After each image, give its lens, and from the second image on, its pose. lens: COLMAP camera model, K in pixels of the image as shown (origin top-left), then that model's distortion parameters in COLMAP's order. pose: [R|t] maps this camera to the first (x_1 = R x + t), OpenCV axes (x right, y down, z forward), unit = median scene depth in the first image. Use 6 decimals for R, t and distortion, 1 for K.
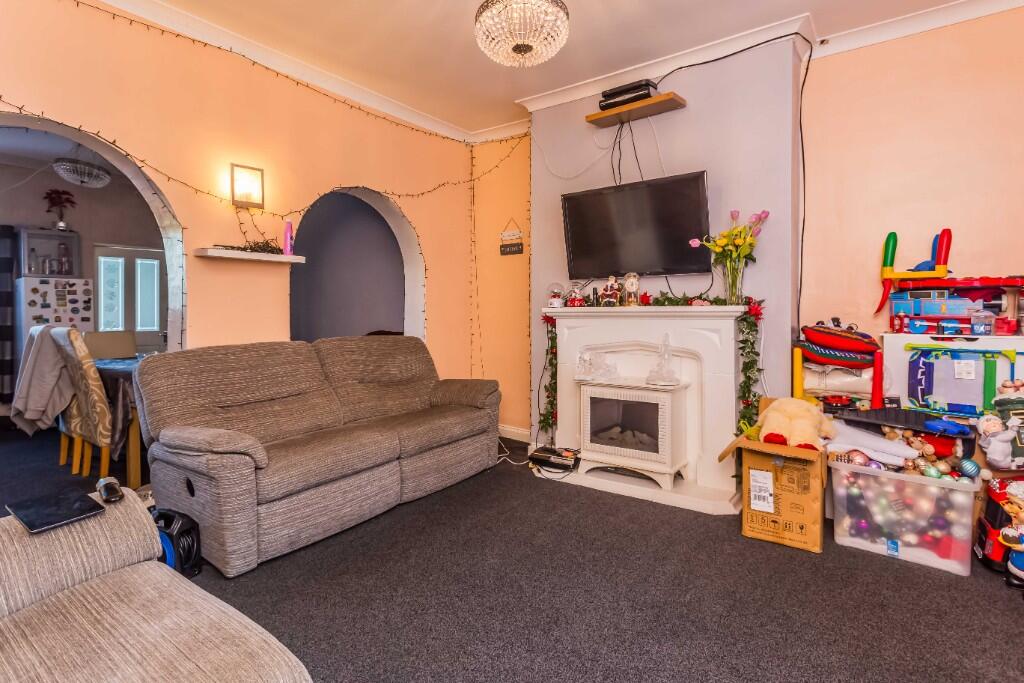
lens RADIAL K [[520.1, 0, 529.0], [0, 520.1, 321.8], [0, 0, 1]] dist [0.003188, 0.001795]
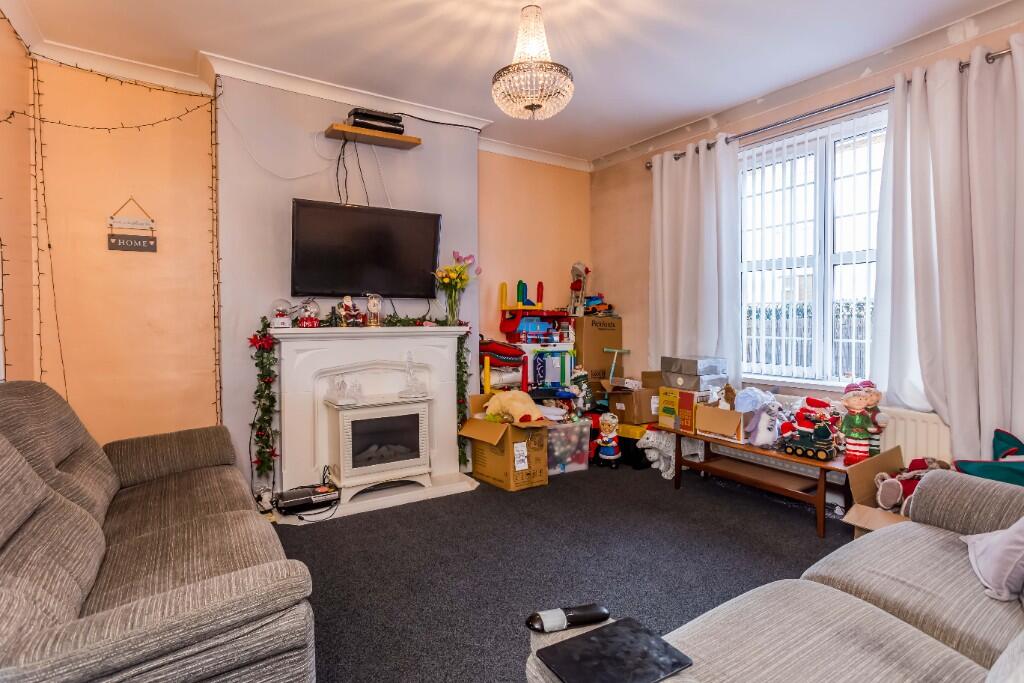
lens RADIAL K [[512.4, 0, 512.0], [0, 512.4, 341.5], [0, 0, 1]] dist [-0.000232, 0.000035]
pose [[0.373410, -0.031363, 0.927136, -0.681841], [0.020116, 0.999467, 0.025708, -0.022213], [-0.927448, 0.009051, 0.373842, 0.388828]]
